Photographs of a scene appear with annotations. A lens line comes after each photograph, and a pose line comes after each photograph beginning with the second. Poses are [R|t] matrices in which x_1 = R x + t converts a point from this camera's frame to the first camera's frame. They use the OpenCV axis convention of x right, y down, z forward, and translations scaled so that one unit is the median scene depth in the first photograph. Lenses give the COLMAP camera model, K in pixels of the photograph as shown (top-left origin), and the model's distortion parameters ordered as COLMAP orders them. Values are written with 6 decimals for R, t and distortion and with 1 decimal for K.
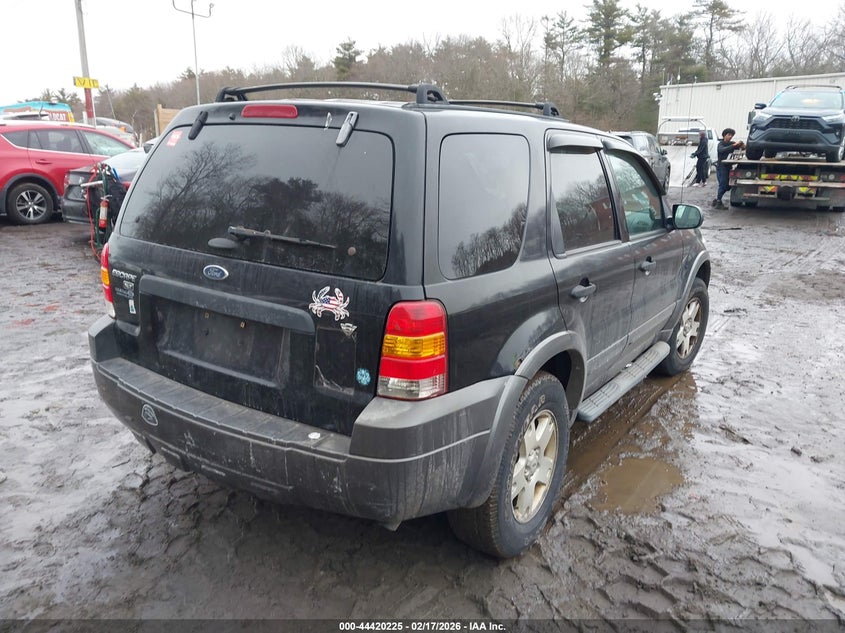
lens RADIAL K [[640.9, 0, 422.5], [0, 640.9, 316.5], [0, 0, 1]] dist [0.006507, 0.000151]
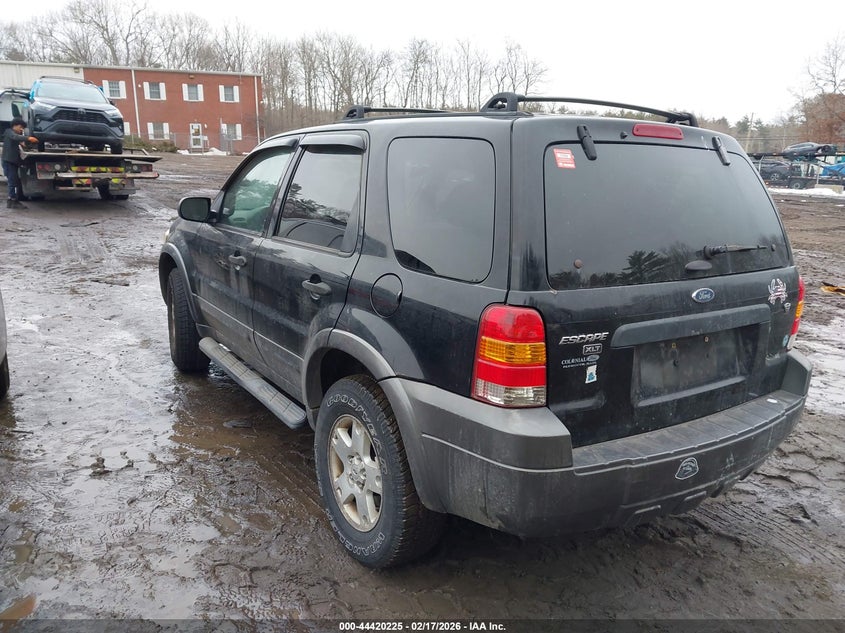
lens RADIAL K [[640.9, 0, 422.5], [0, 640.9, 316.5], [0, 0, 1]] dist [0.006507, 0.000151]
pose [[0.418869, -0.234099, 0.877352, -0.956301], [0.219221, 0.963688, 0.152474, -0.195832], [-0.881187, 0.128468, 0.454978, 0.644789]]
